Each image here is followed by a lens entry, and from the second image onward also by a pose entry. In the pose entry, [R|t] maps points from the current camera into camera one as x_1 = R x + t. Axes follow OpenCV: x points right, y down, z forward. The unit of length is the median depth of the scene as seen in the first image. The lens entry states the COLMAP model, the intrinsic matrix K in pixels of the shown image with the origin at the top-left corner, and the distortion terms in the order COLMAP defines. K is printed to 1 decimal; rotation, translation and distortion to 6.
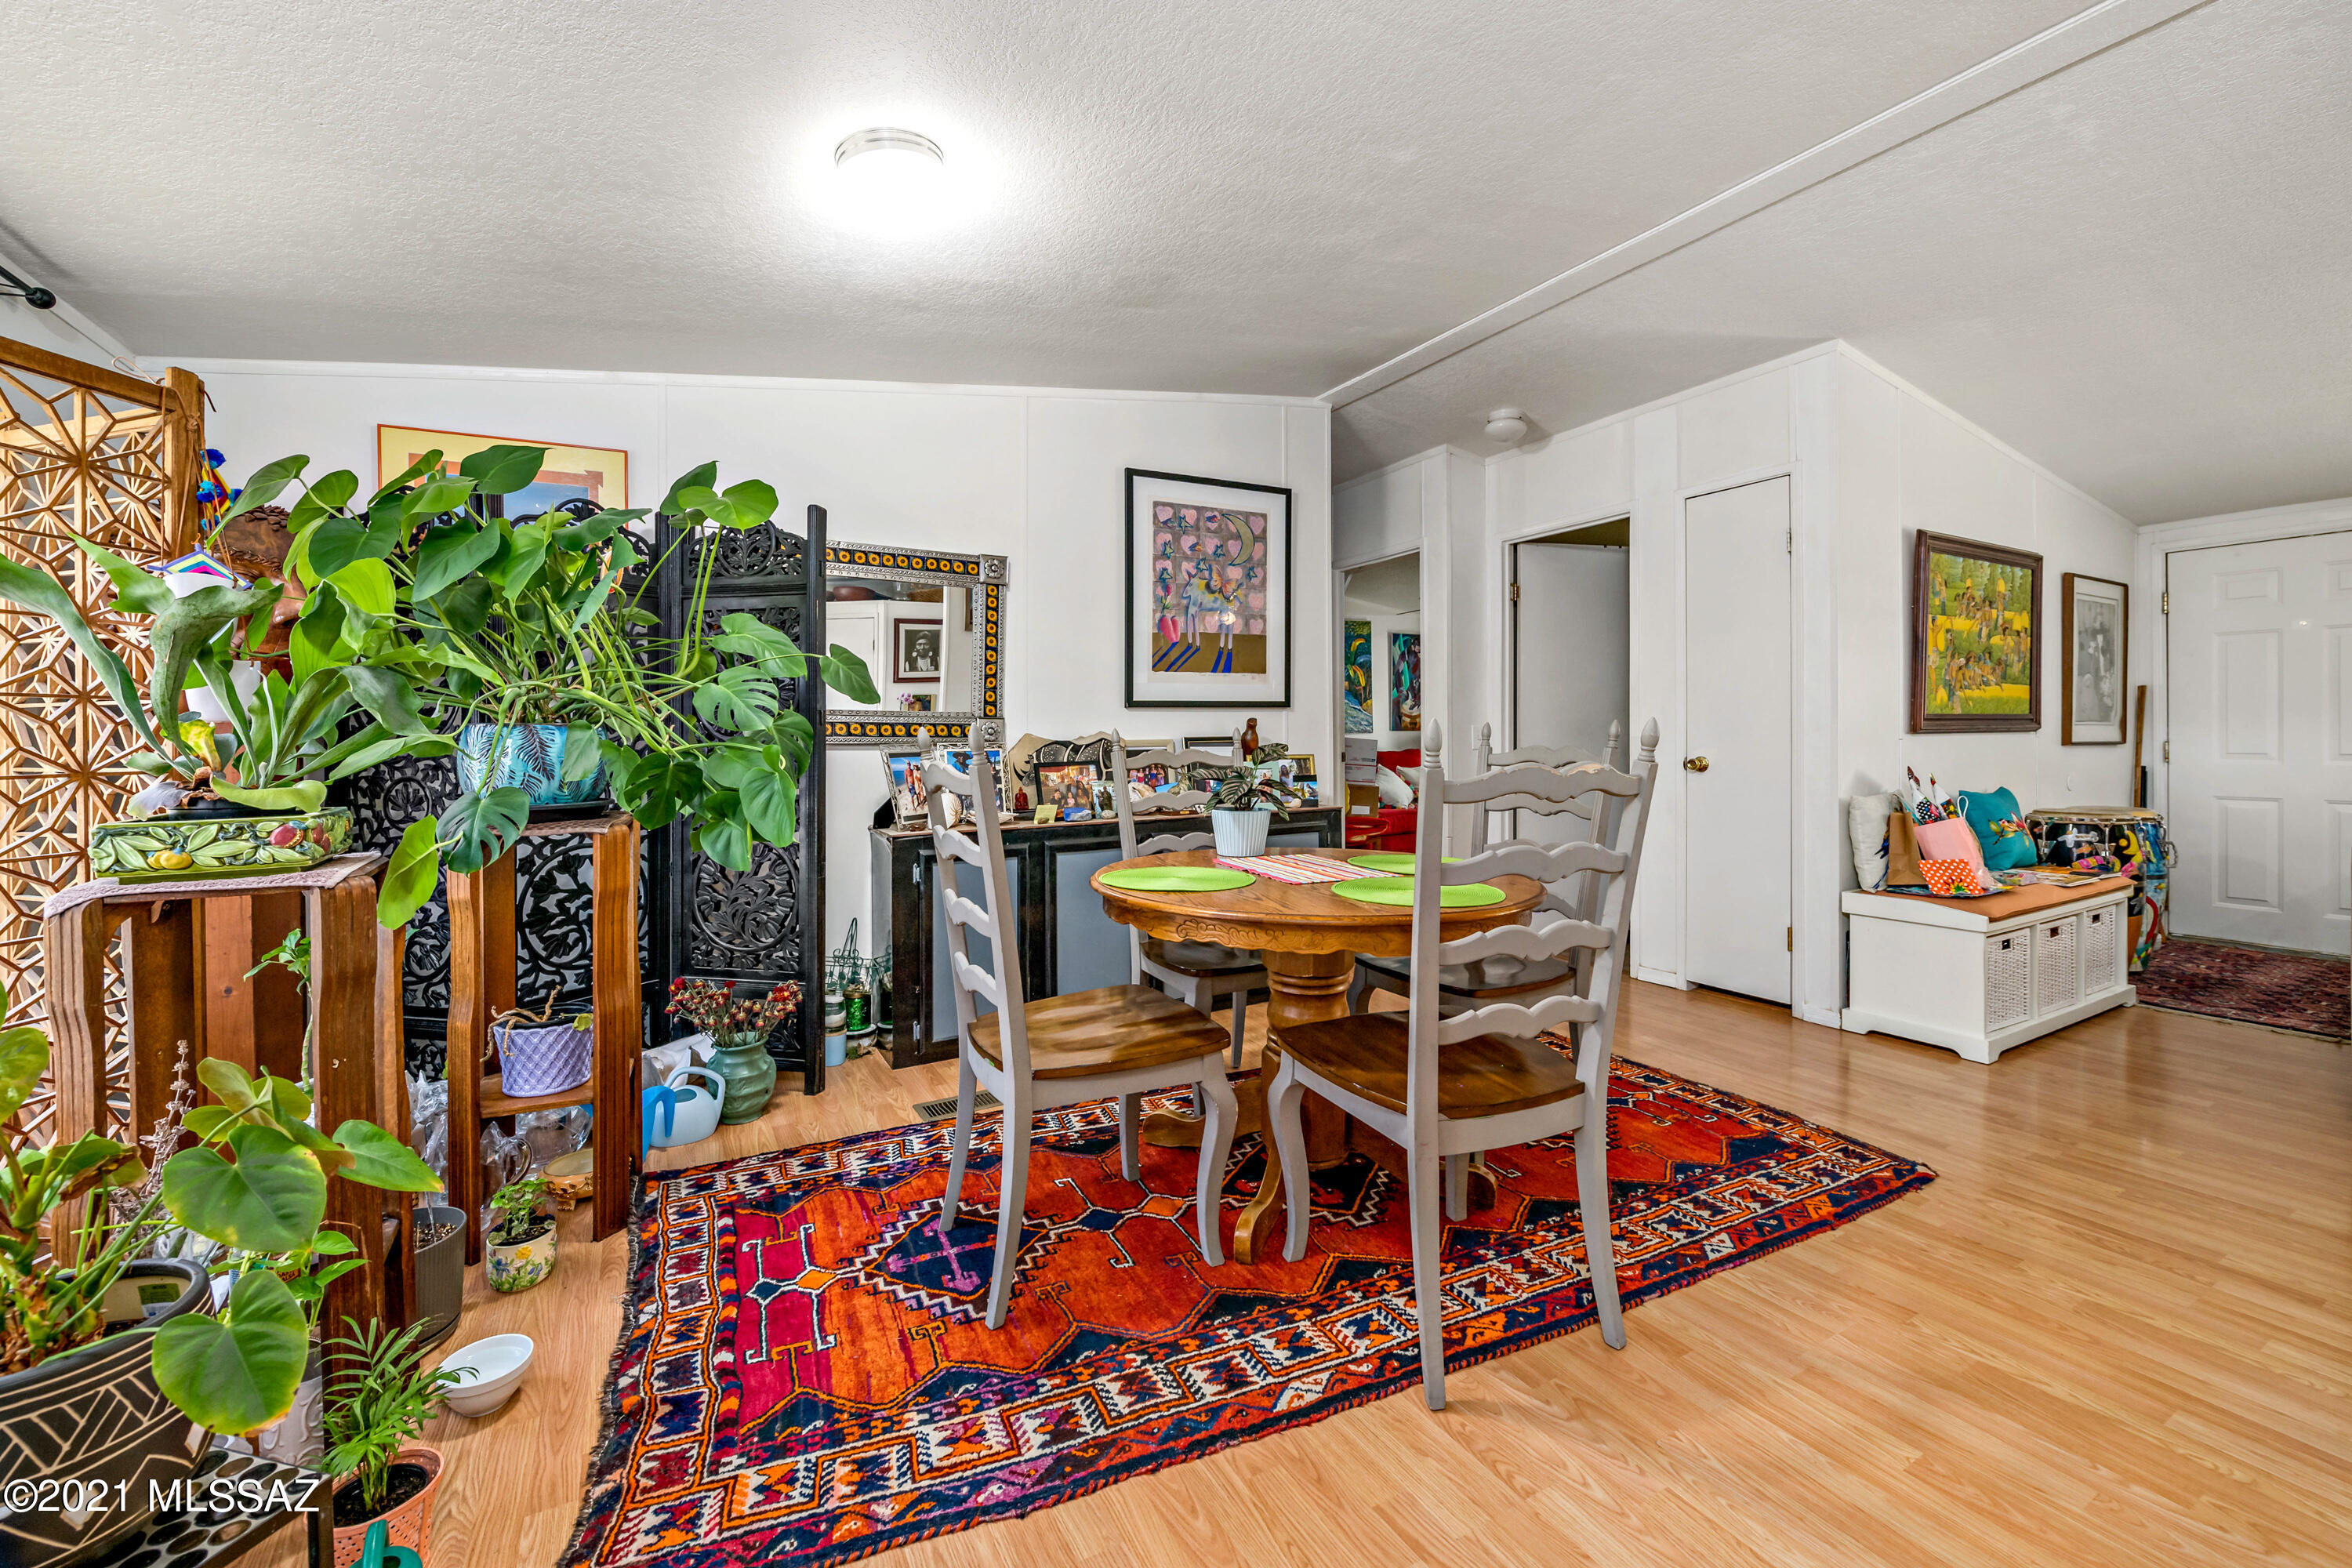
lens RADIAL K [[935.1, 0, 1216.4], [0, 935.1, 724.4], [0, 0, 1]] dist [0.000531, -0.000264]
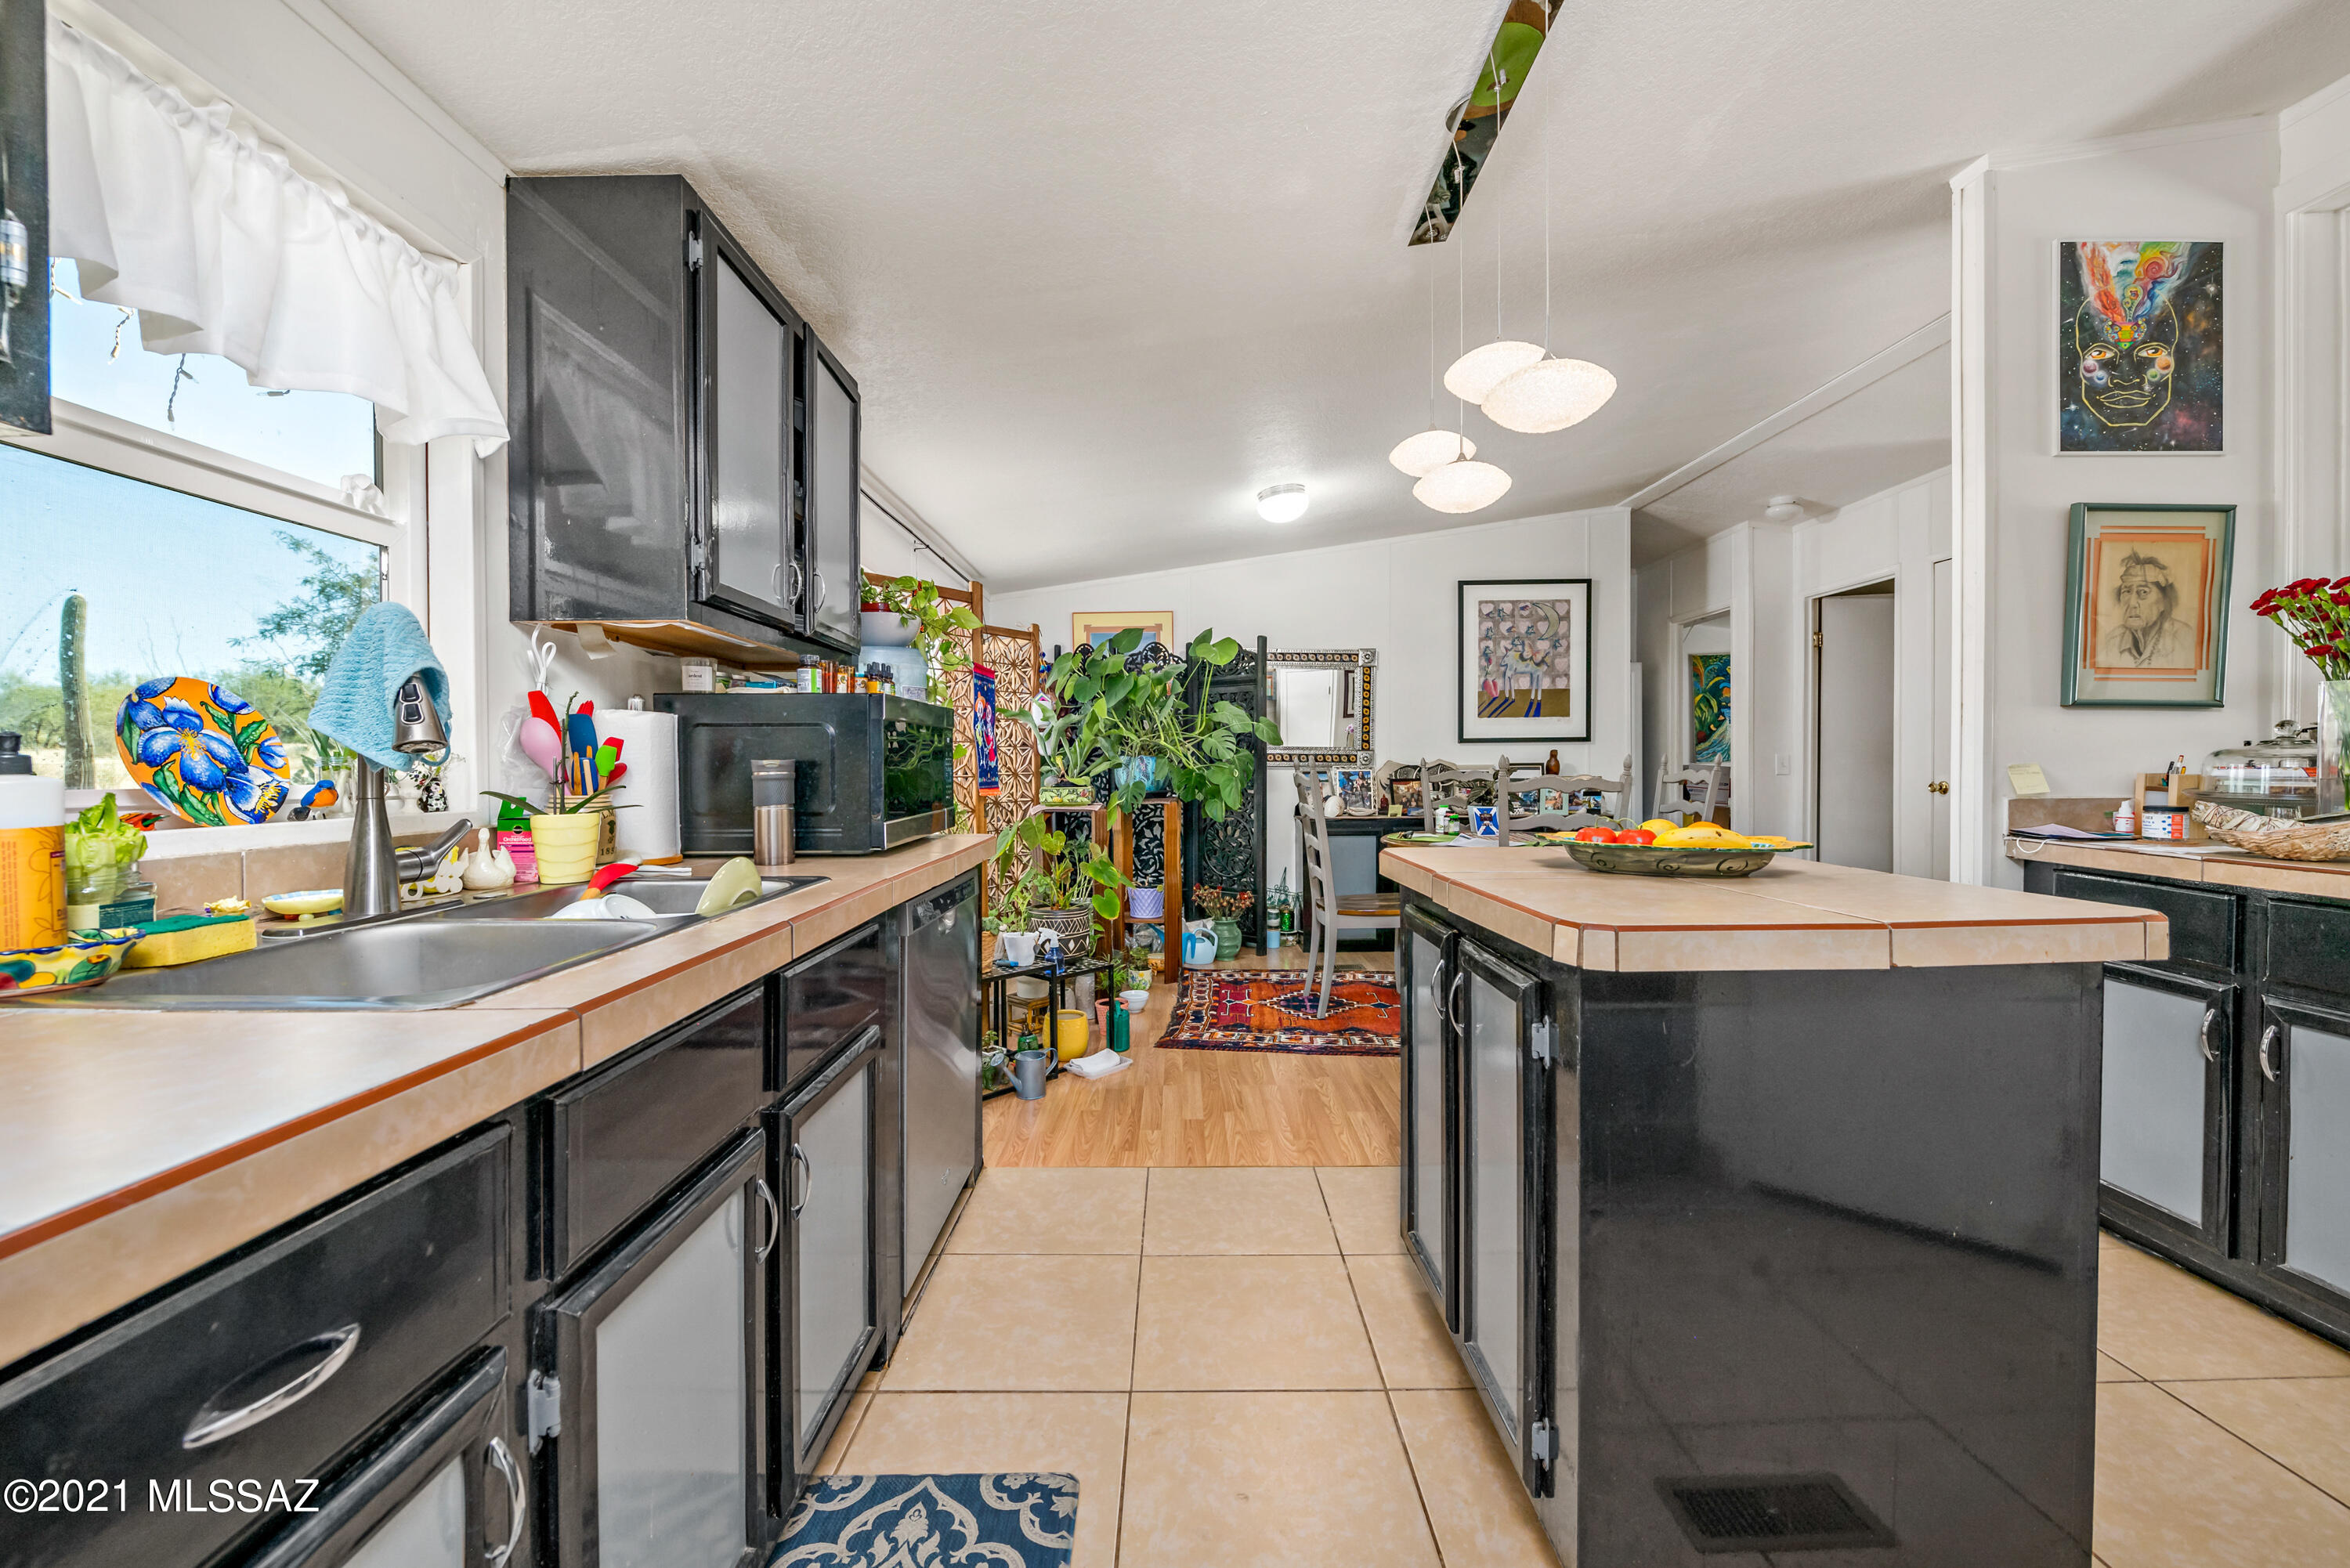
lens RADIAL K [[934.2, 0, 1174.2], [0, 934.2, 773.7], [0, 0, 1]] dist [0.000531, -0.000264]
pose [[0.854055, 0.009422, -0.520097, 0.289474], [0.003619, 0.999704, 0.024052, -0.006458], [0.520170, -0.022424, 0.853768, -0.500103]]
